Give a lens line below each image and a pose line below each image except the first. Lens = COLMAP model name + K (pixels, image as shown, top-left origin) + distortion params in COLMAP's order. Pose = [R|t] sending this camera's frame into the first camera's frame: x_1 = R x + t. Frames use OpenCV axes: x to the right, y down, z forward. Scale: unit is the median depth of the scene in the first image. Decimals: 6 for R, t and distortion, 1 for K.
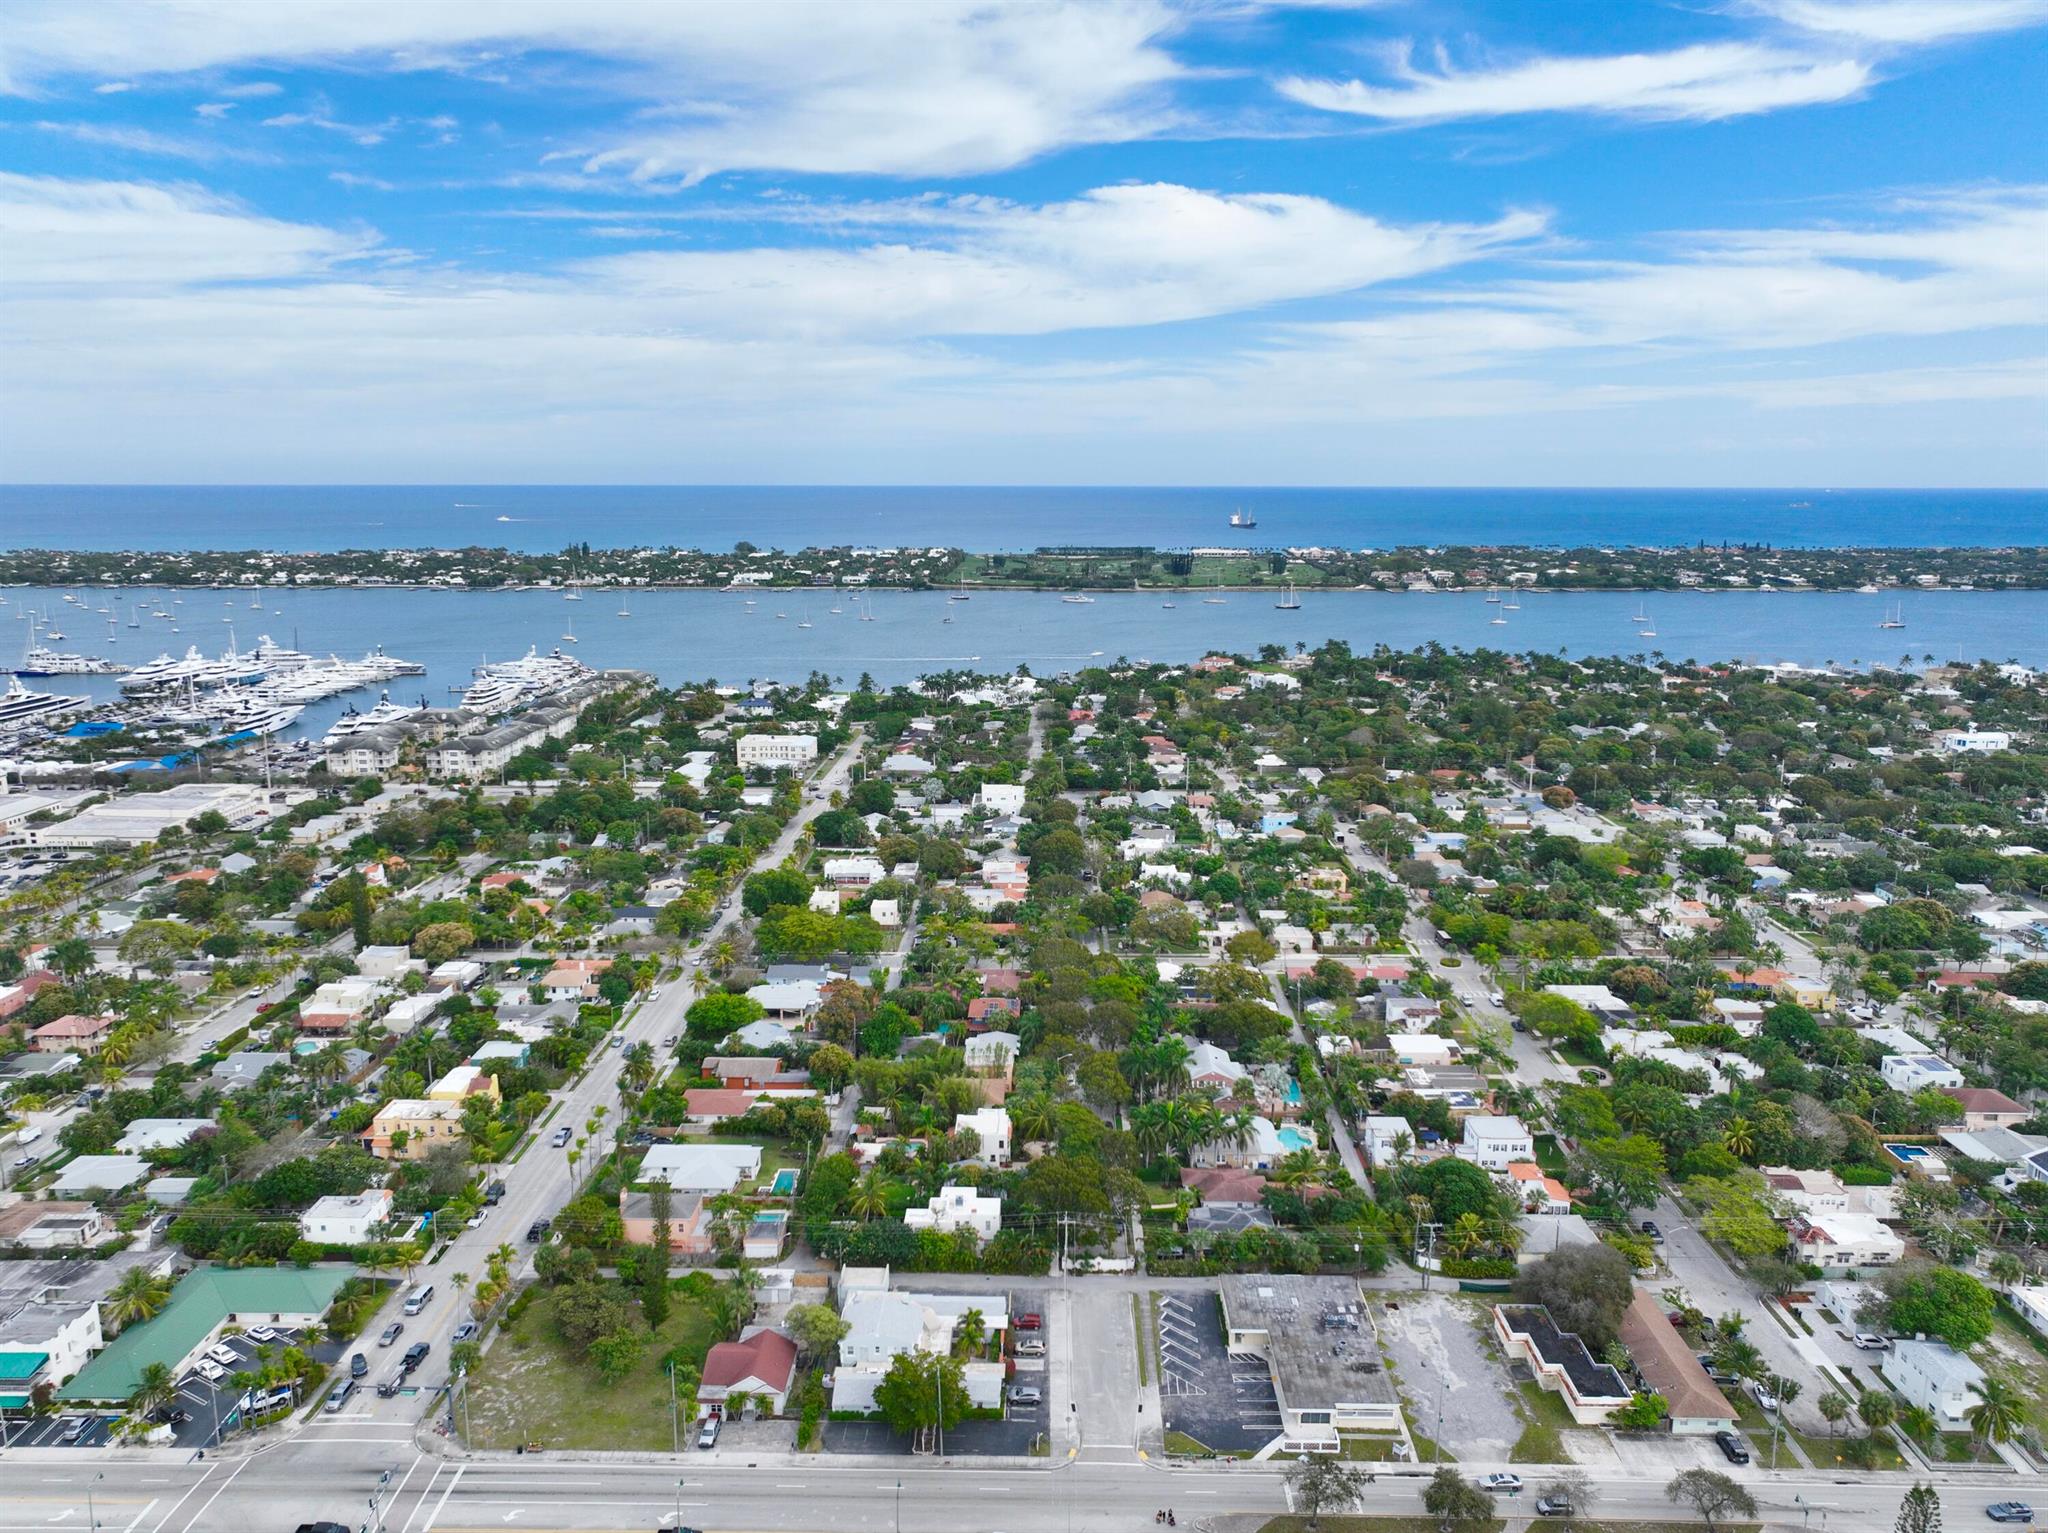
lens RADIAL K [[1440.8, 0, 1024.0], [0, 1440.8, 766.5], [0, 0, 1]] dist [0.003212, 0.011026]
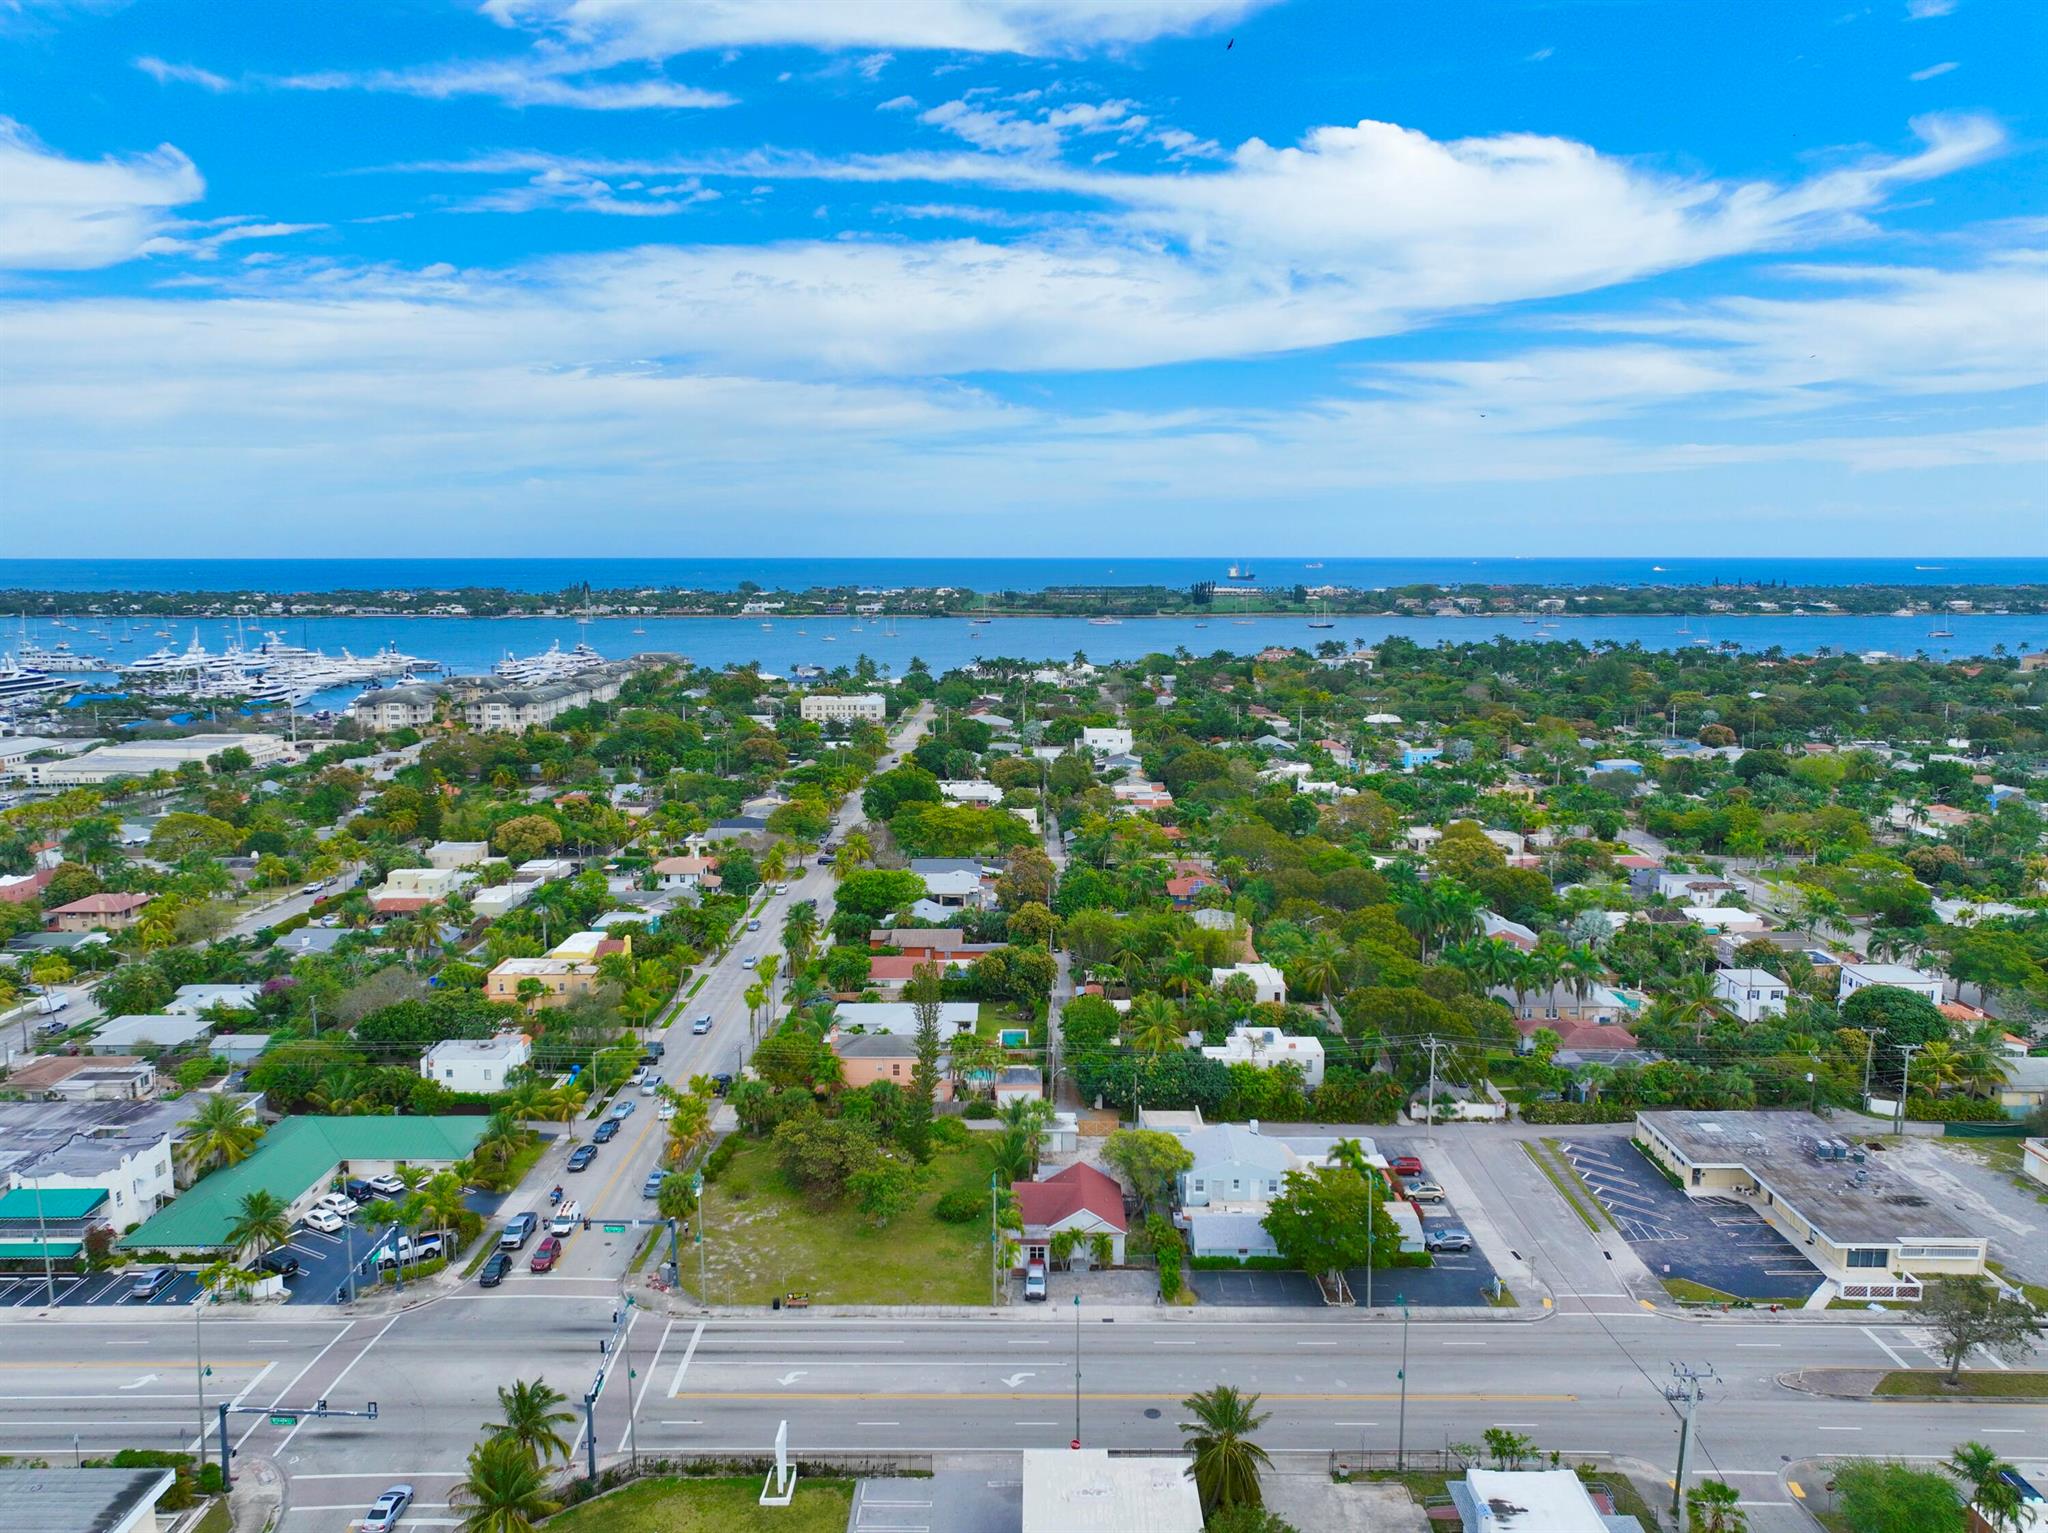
lens RADIAL K [[1440.8, 0, 1024.0], [0, 1440.8, 766.5], [0, 0, 1]] dist [0.003212, 0.011026]
pose [[0.999899, -0.004045, 0.013592, -0.169667], [0.004726, 0.998715, -0.050451, 0.176292], [-0.013370, 0.050511, 0.998634, 0.197504]]
